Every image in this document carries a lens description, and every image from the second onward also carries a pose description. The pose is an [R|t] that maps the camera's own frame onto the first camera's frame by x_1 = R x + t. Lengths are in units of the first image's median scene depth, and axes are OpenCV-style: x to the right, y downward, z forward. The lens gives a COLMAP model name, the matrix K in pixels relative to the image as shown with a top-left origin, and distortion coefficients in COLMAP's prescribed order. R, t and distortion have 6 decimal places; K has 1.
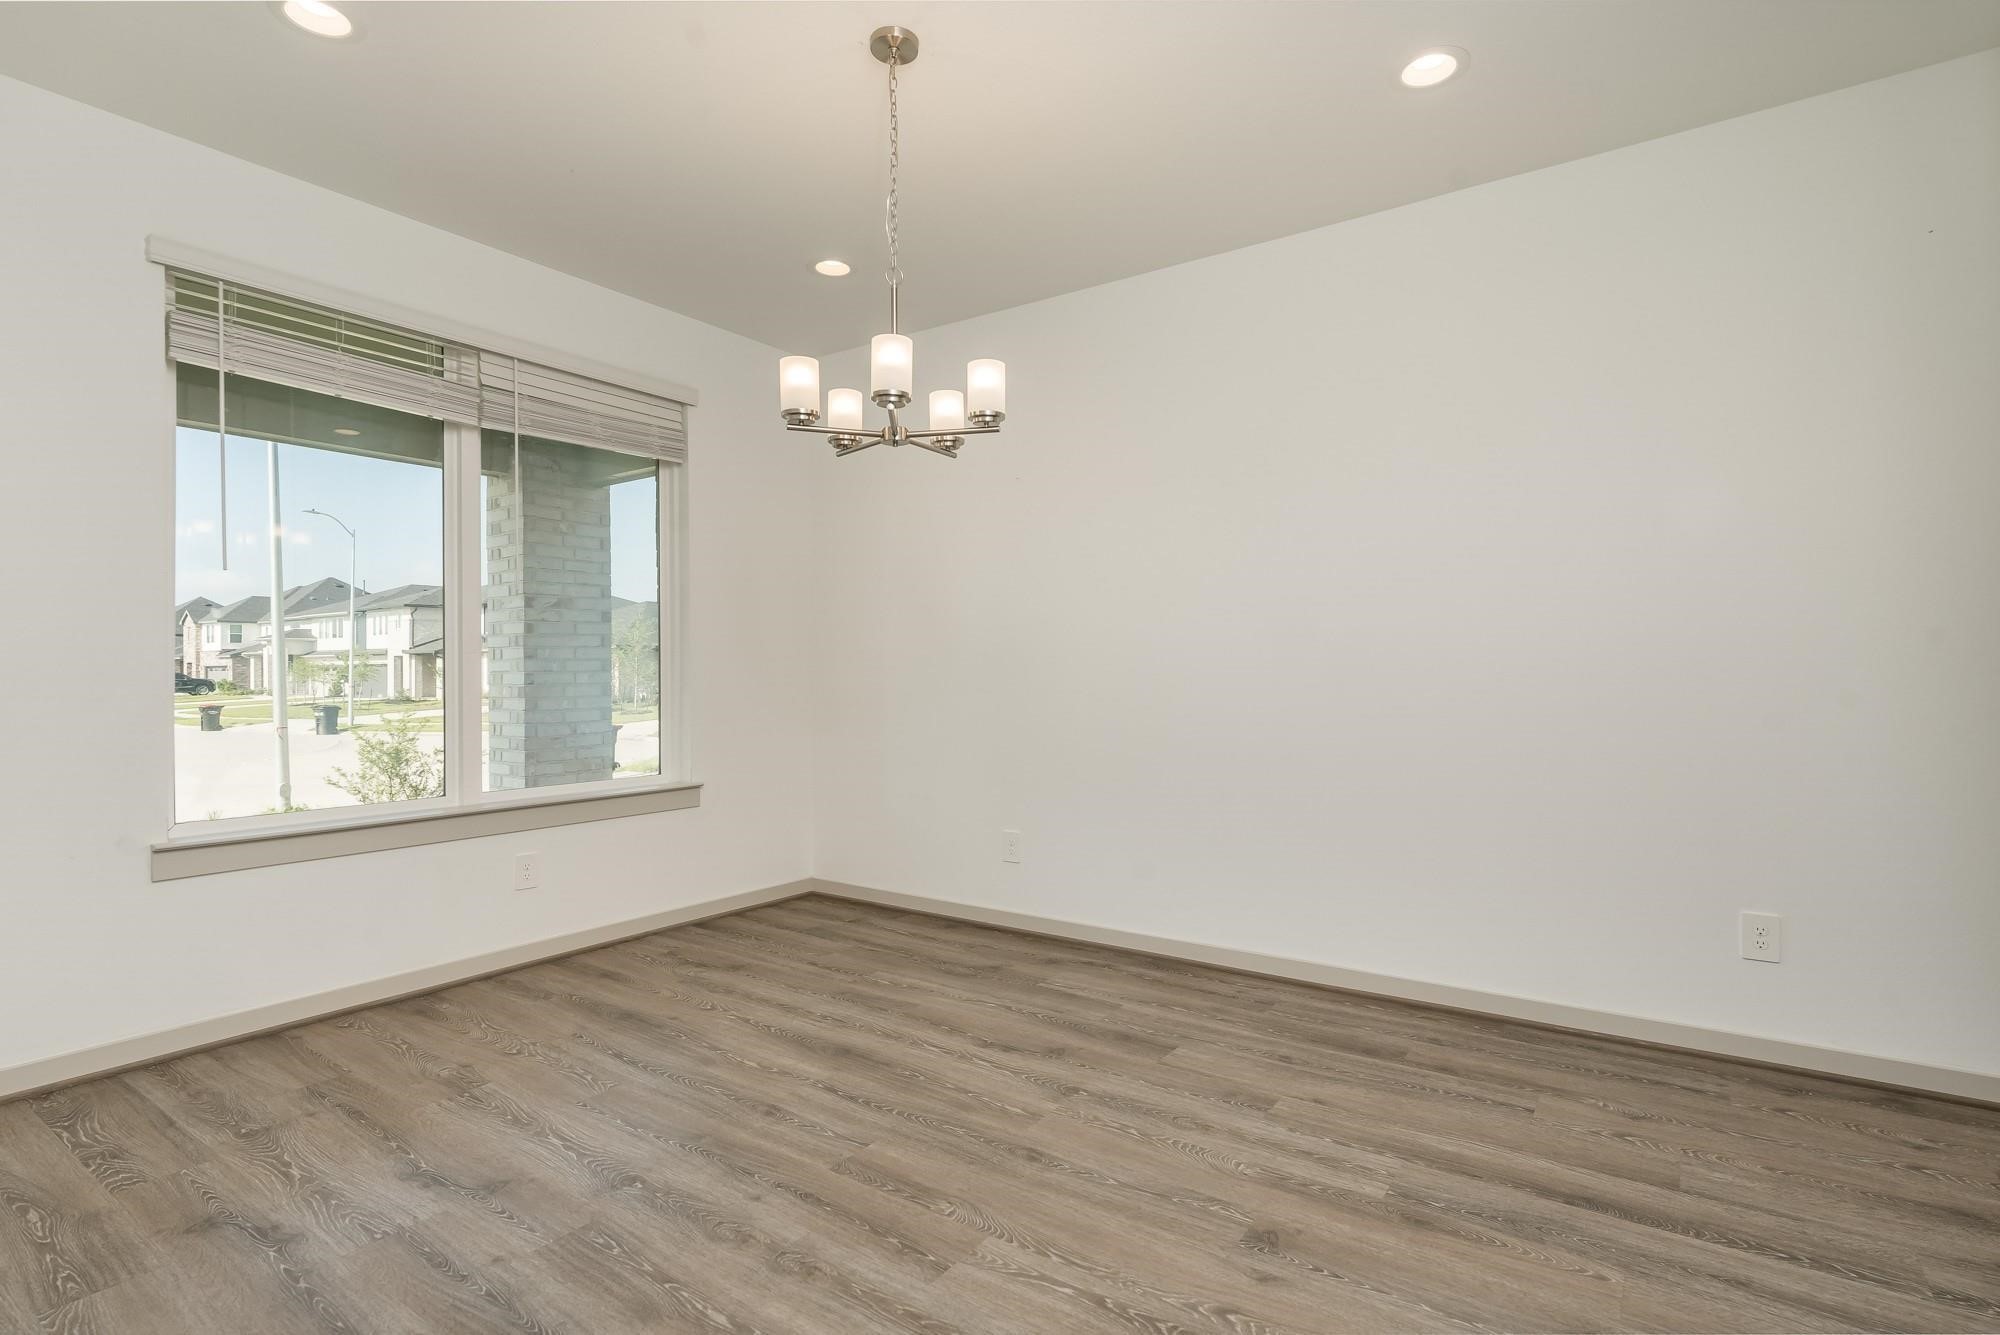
lens RADIAL K [[933.6, 0, 1000.0], [0, 933.6, 667.5], [0, 0, 1]] dist [0.002678, -0.000725]
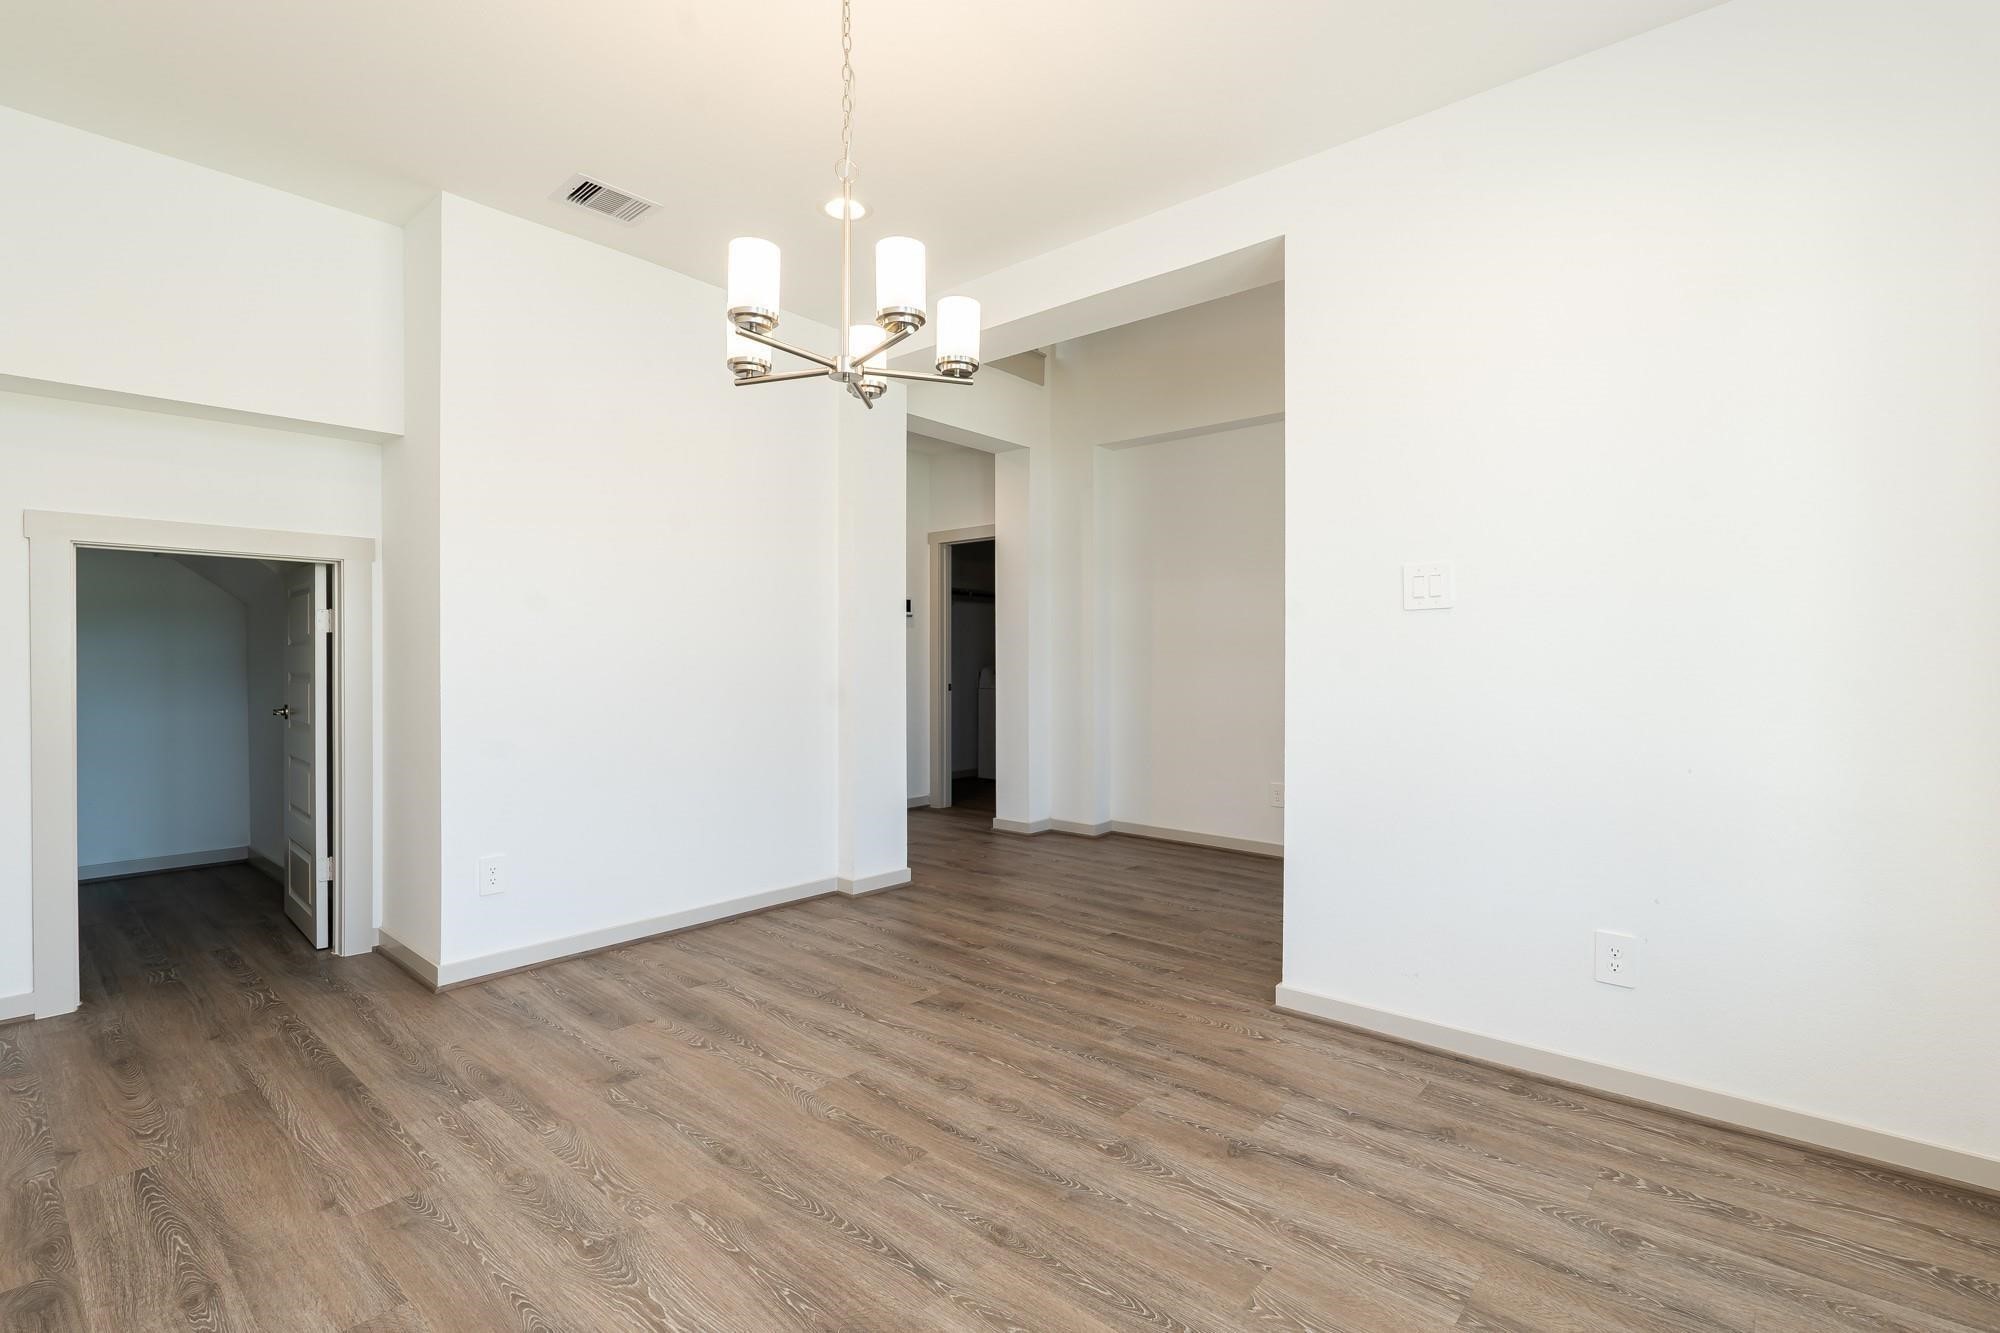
lens RADIAL K [[917.8, 0, 1000.0], [0, 917.8, 666.5], [0, 0, 1]] dist [0.000259, 0.000069]
pose [[-0.993684, 0.001415, 0.112206, -0.385654], [0.001460, 0.999999, 0.000317, 0.000598], [-0.112206, 0.000479, -0.993685, 2.046812]]
